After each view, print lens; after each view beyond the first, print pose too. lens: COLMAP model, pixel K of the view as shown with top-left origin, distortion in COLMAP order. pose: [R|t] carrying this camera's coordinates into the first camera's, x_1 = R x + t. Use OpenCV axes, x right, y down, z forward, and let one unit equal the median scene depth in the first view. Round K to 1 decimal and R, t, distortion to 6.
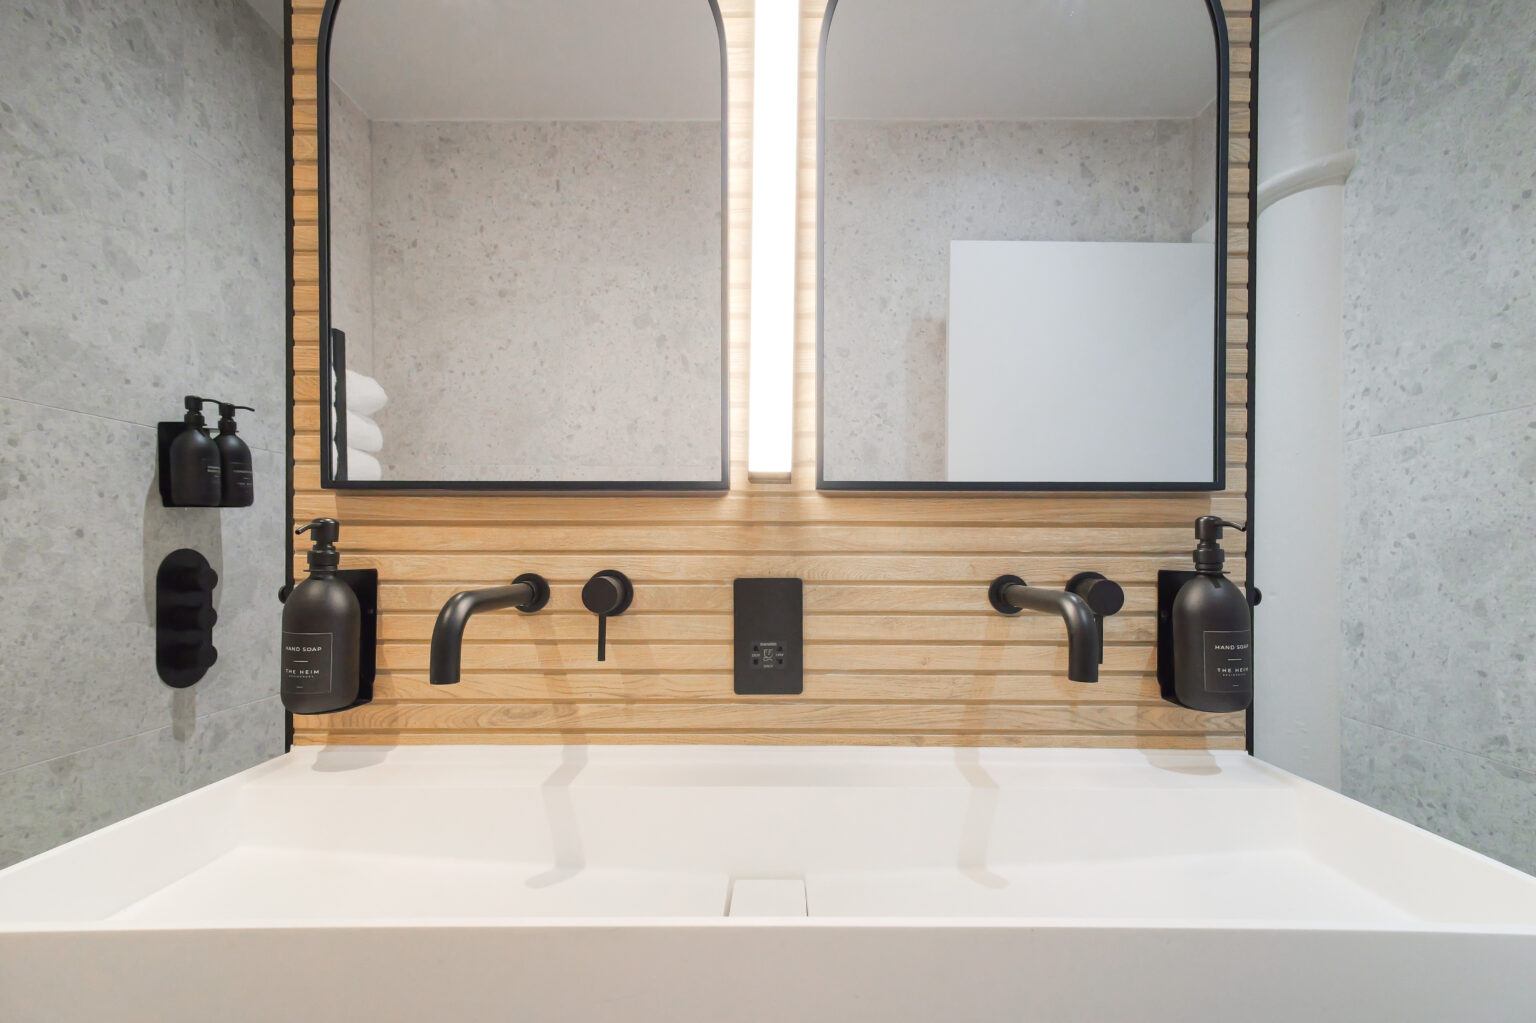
lens RADIAL K [[734.5, 0, 765.3], [0, 734.5, 547.7], [0, 0, 1]] dist [0.005024, -0.000612]
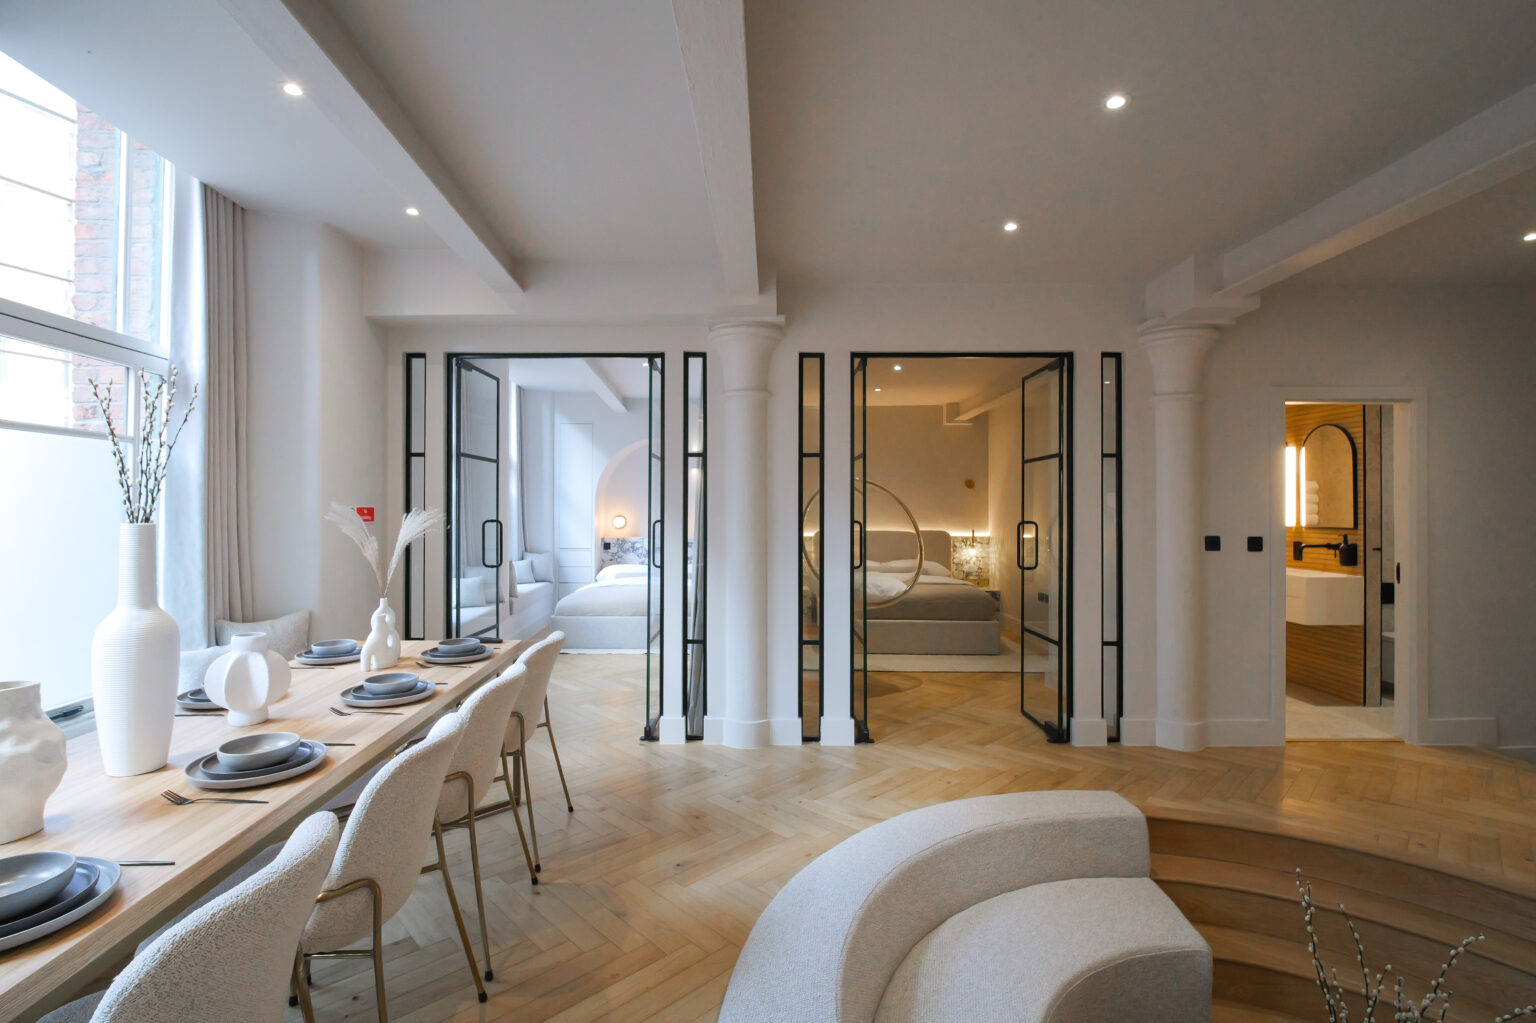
lens RADIAL K [[734.5, 0, 771.9], [0, 734.5, 509.1], [0, 0, 1]] dist [0.005024, -0.000612]
pose [[0.021919, -0.005060, -0.999747, 6.026587], [0.025251, 0.999671, -0.004506, -0.311963], [0.999441, -0.025146, 0.022040, -3.497510]]
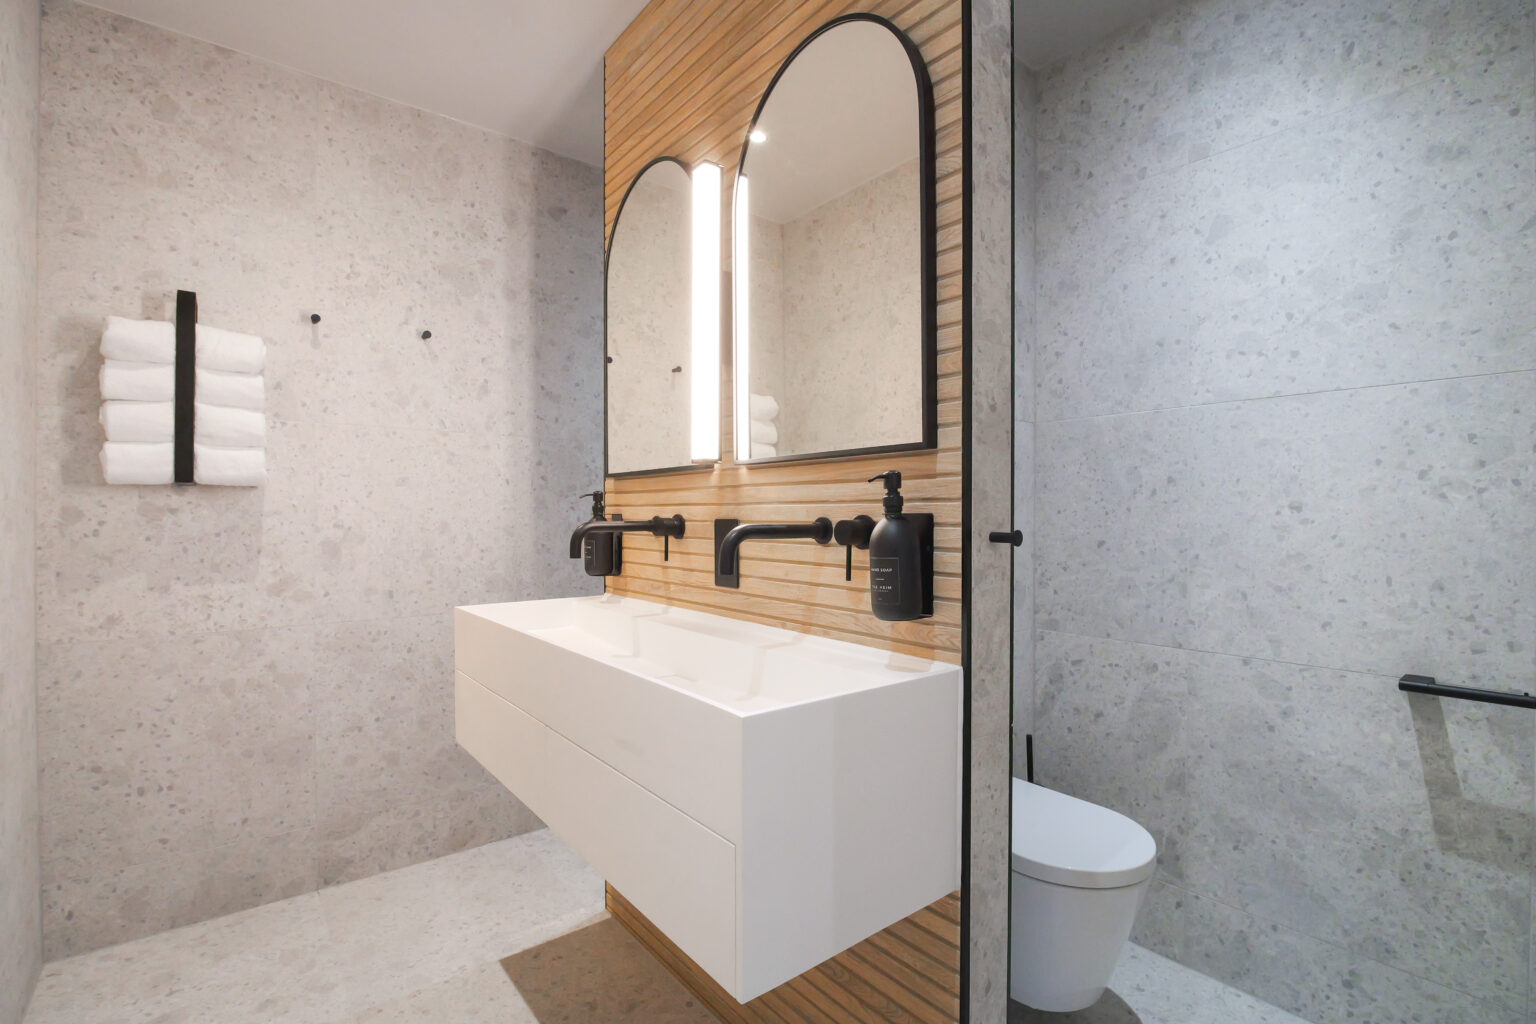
lens RADIAL K [[734.5, 0, 763.0], [0, 734.5, 514.7], [0, 0, 1]] dist [0.005024, -0.000612]
pose [[0.607721, -0.000787, -0.794151, 1.397160], [0.021025, 0.999665, 0.015099, 0.007655], [0.793873, -0.025873, 0.607533, 0.037994]]
